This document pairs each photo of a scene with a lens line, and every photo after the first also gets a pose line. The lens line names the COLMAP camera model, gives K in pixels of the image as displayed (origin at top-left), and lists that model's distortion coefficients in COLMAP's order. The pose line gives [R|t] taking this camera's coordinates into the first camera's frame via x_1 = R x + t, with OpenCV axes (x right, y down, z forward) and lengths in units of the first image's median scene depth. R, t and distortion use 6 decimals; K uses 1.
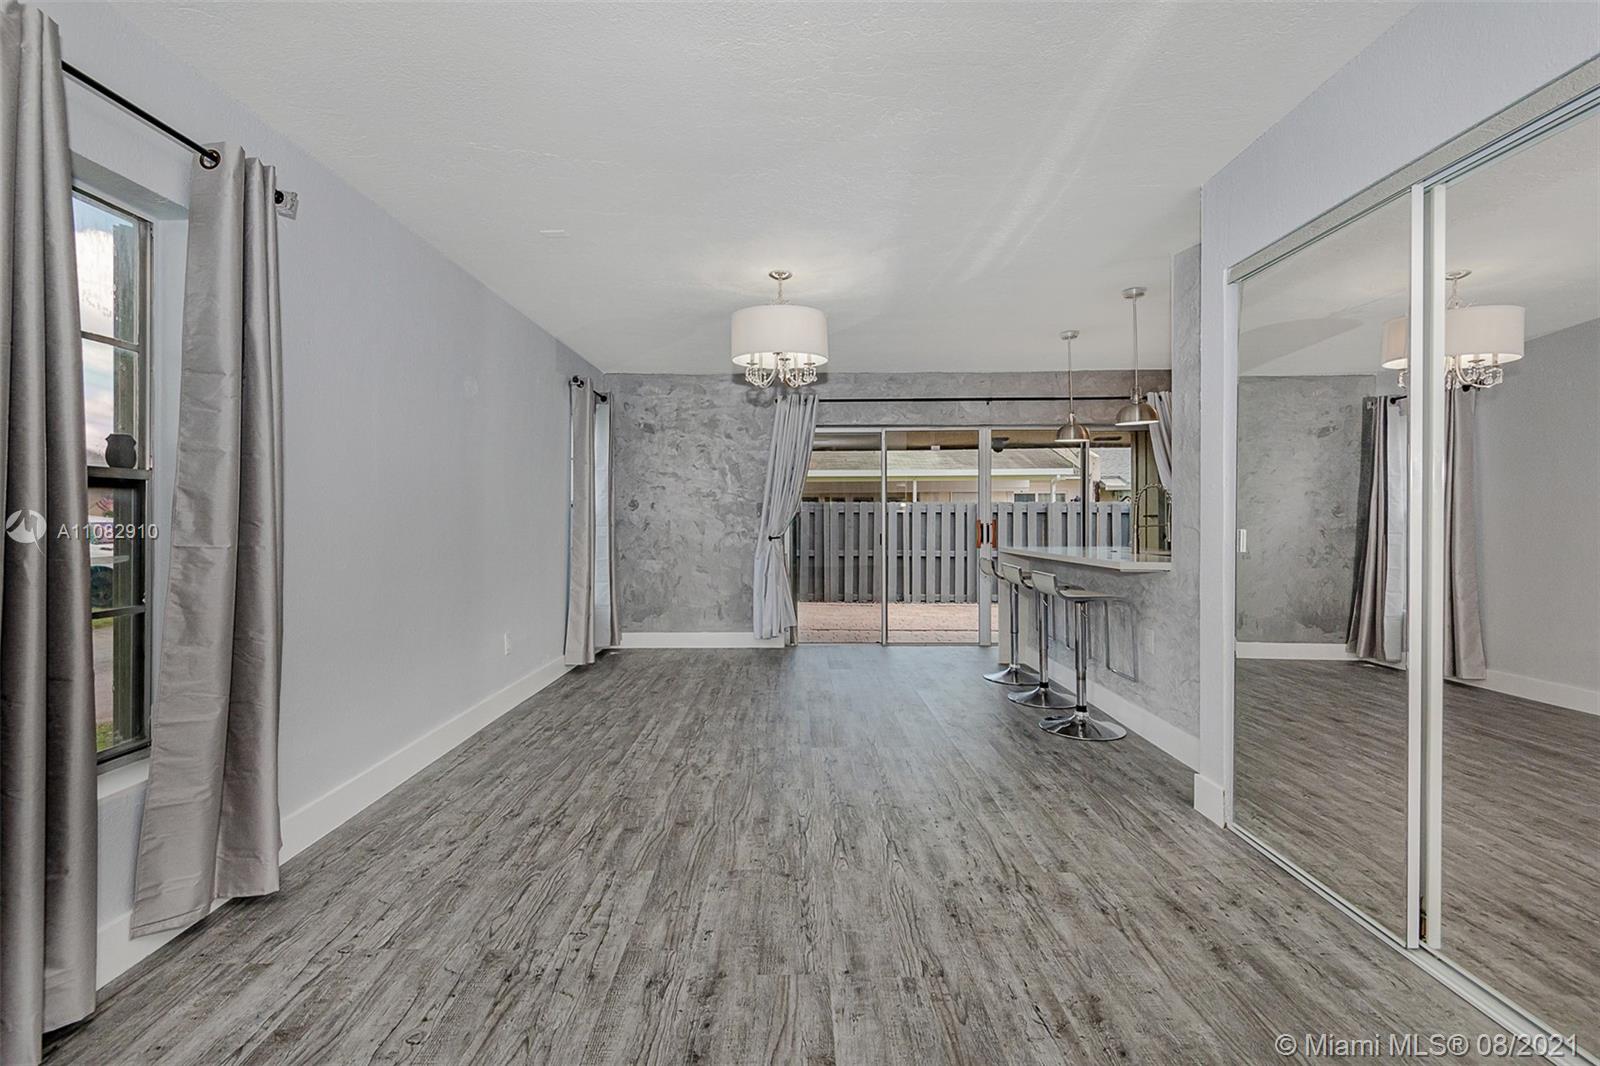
lens RADIAL K [[781.4, 0, 796.2], [0, 781.4, 513.3], [0, 0, 1]] dist [0.034601, -0.014660]
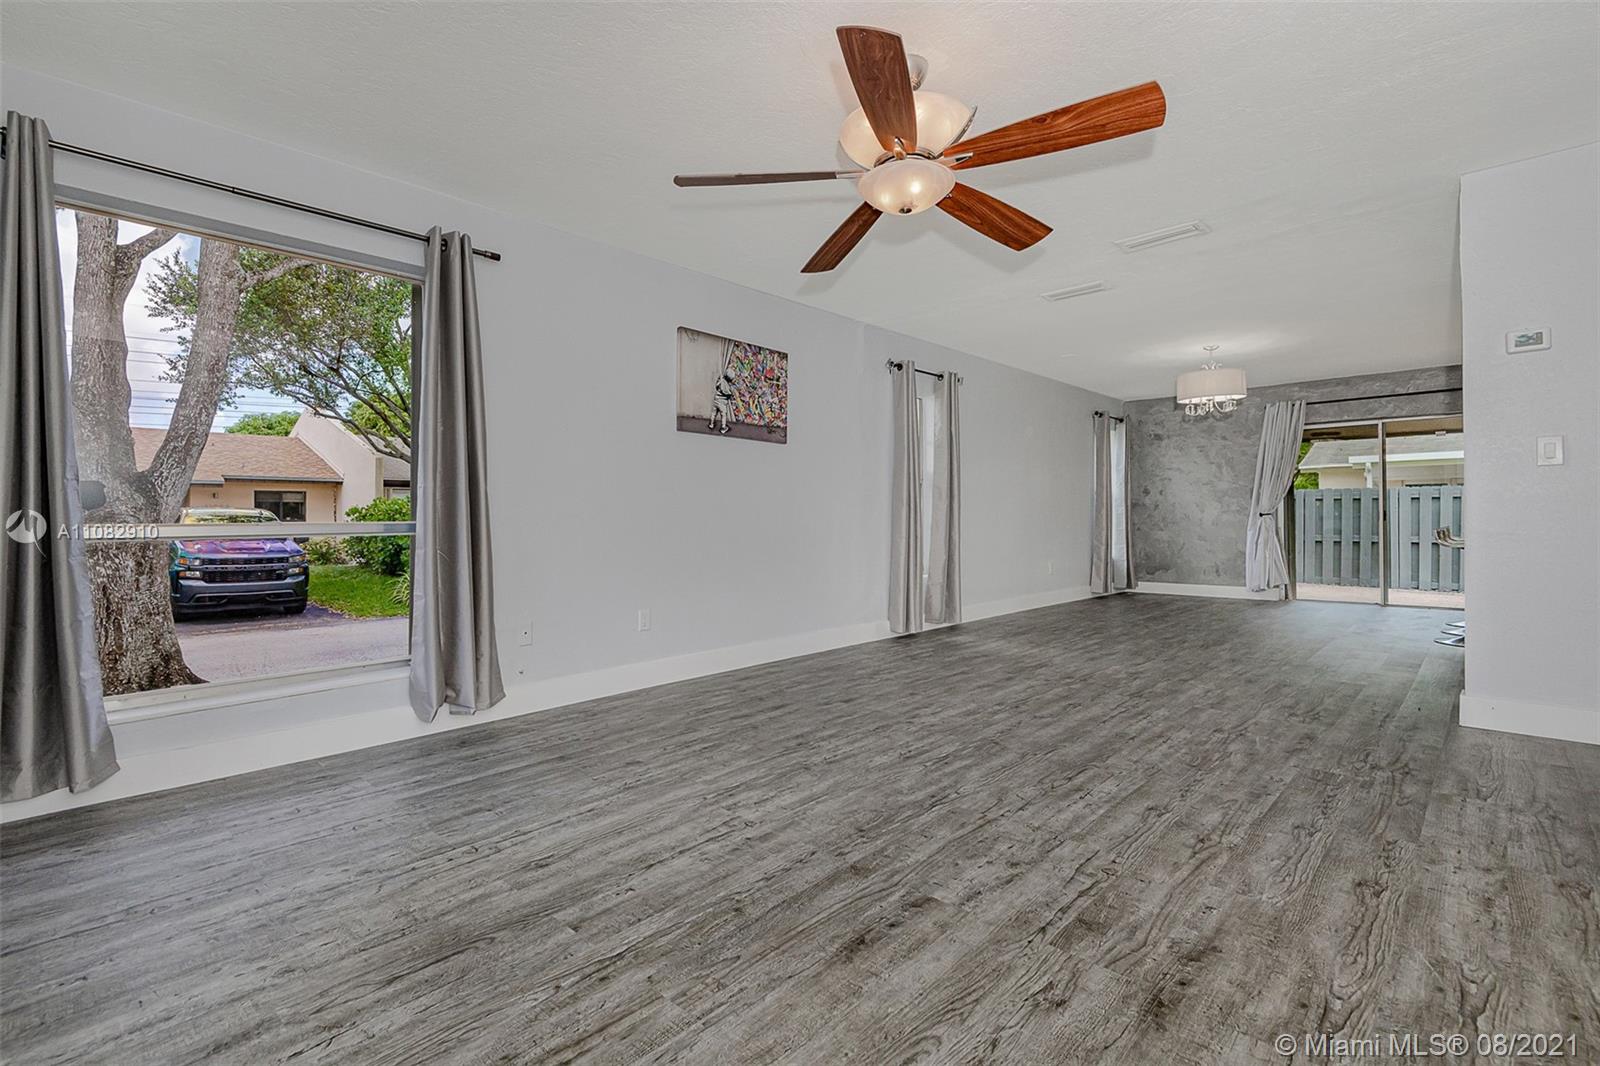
lens RADIAL K [[781.4, 0, 790.0], [0, 781.4, 525.5], [0, 0, 1]] dist [0.034601, -0.014660]
pose [[0.754815, -0.006553, -0.655905, 0.235288], [0.016110, 0.999834, 0.008550, 0.026292], [0.655740, -0.017020, 0.754795, -0.492056]]
